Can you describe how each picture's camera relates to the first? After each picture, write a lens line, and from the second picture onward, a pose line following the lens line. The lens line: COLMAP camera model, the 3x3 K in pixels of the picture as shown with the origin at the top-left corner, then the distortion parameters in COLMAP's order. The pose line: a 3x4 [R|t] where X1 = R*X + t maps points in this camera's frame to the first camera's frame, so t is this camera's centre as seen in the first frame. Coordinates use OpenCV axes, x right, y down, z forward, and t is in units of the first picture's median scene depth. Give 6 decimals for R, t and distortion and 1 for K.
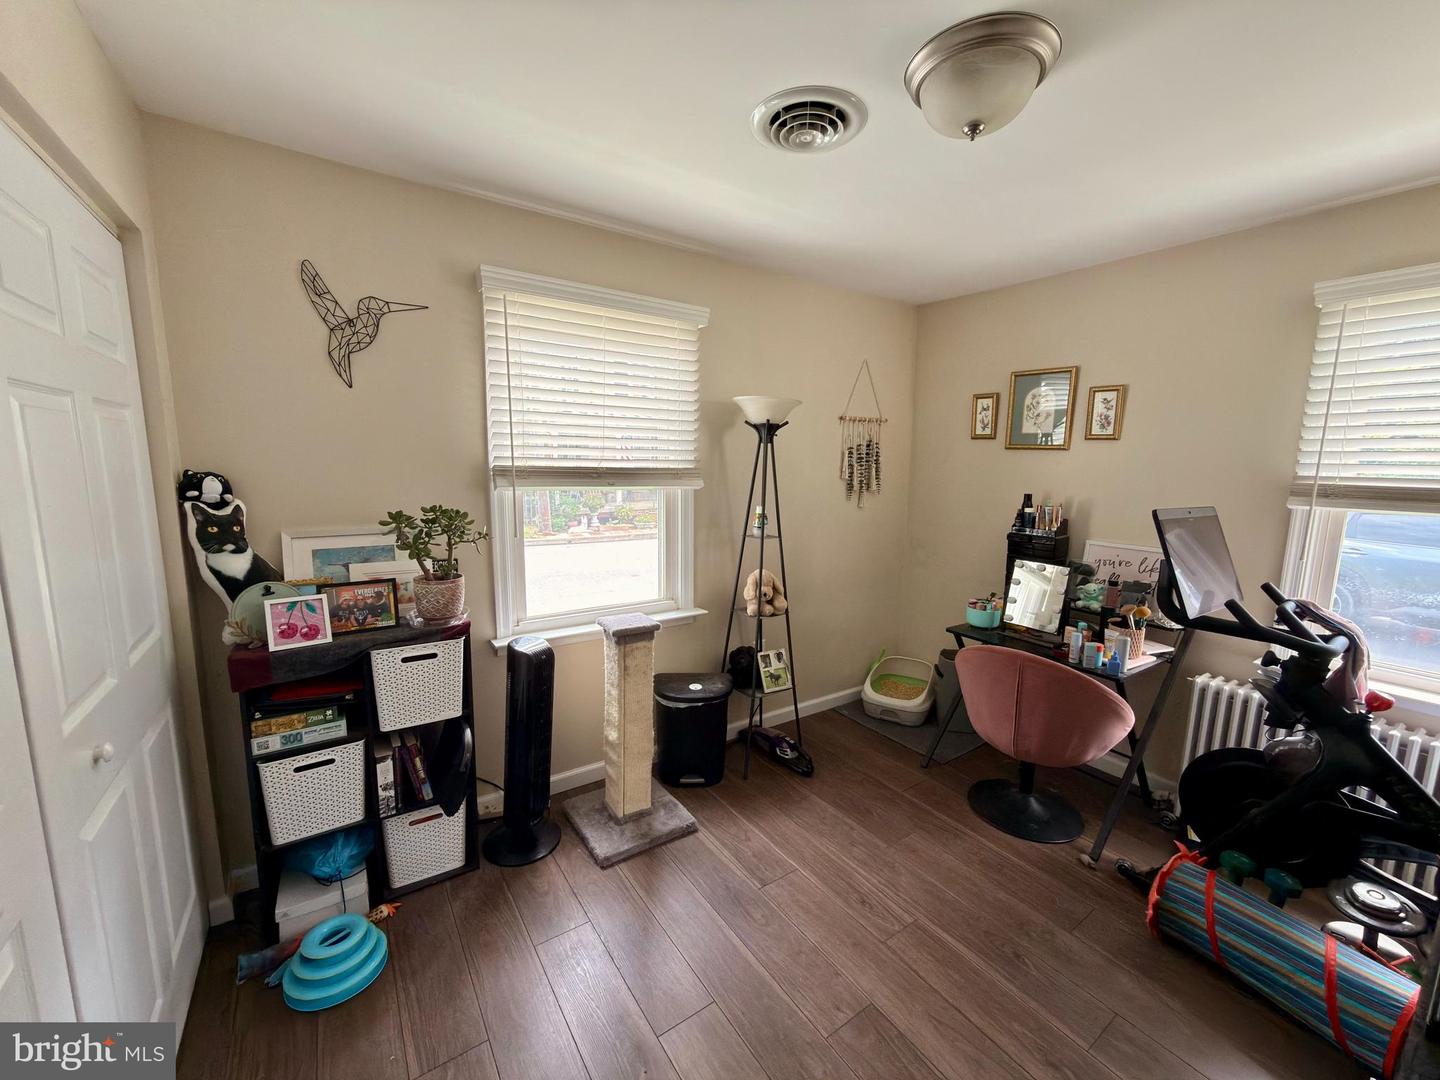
lens RADIAL K [[572.2, 0, 715.5], [0, 572.2, 539.8], [0, 0, 1]] dist [-0.001200, -0.000132]
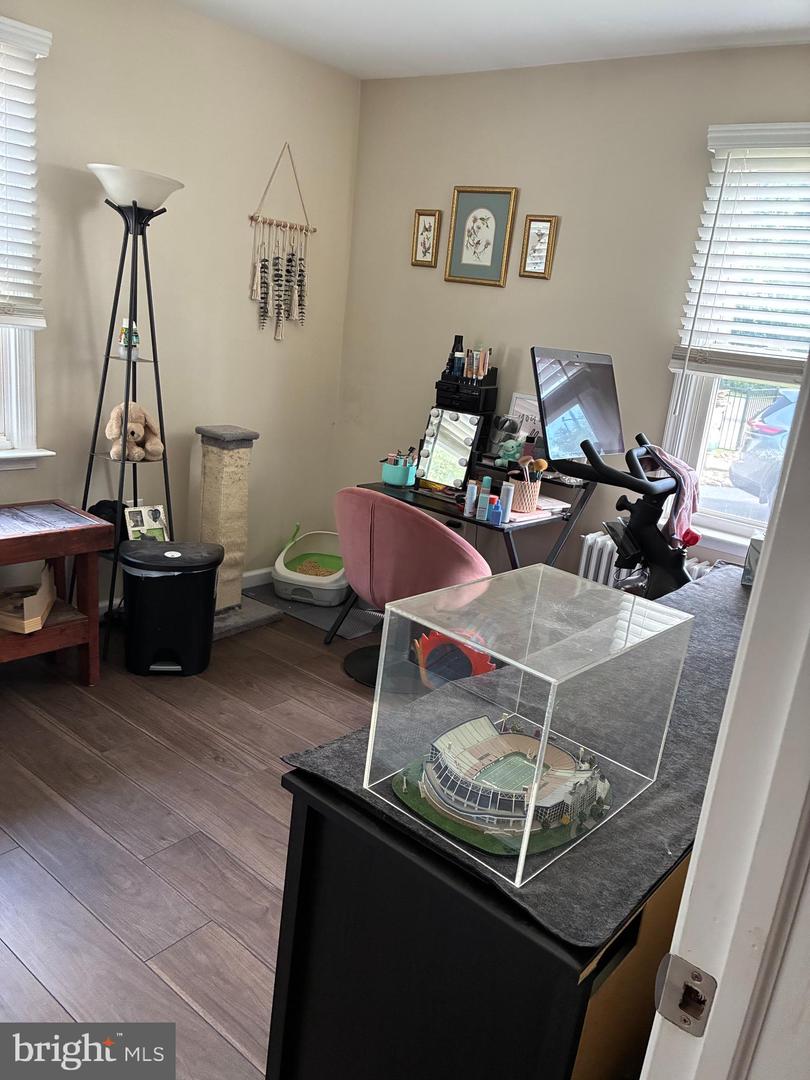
lens RADIAL K [[815.5, 0, 410.7], [0, 815.5, 535.1], [0, 0, 1]] dist [0.049535, -0.063574]
pose [[0.951974, 0.011501, 0.305962, 0.103983], [-0.053994, 0.989939, 0.130786, 0.063954], [-0.301379, -0.141025, 0.943018, -0.200991]]
